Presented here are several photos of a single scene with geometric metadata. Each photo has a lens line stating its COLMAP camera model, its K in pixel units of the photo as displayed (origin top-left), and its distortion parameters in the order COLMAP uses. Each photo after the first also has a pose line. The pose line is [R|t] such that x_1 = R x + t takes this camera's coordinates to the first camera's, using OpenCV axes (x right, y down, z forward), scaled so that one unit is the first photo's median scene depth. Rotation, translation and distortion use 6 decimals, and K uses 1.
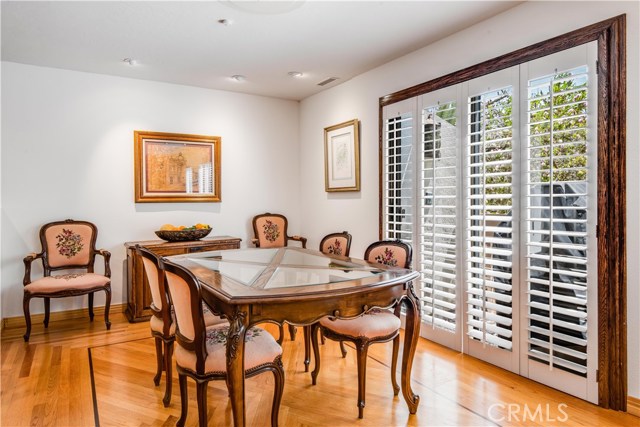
lens RADIAL K [[444.0, 0, 320.0], [0, 444.0, 213.5], [0, 0, 1]] dist [0.043580, -0.000023]
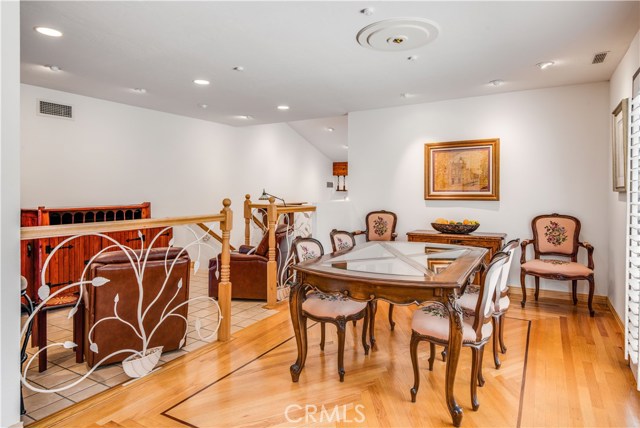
lens RADIAL K [[355.5, 0, 283.2], [0, 355.5, 192.7], [0, 0, 1]] dist [-0.002613, -0.000379]
pose [[0.419180, 0.002134, -0.907900, 0.341322], [-0.036708, 0.999219, -0.014600, -0.014376], [0.907161, 0.039447, 0.418932, 0.202986]]
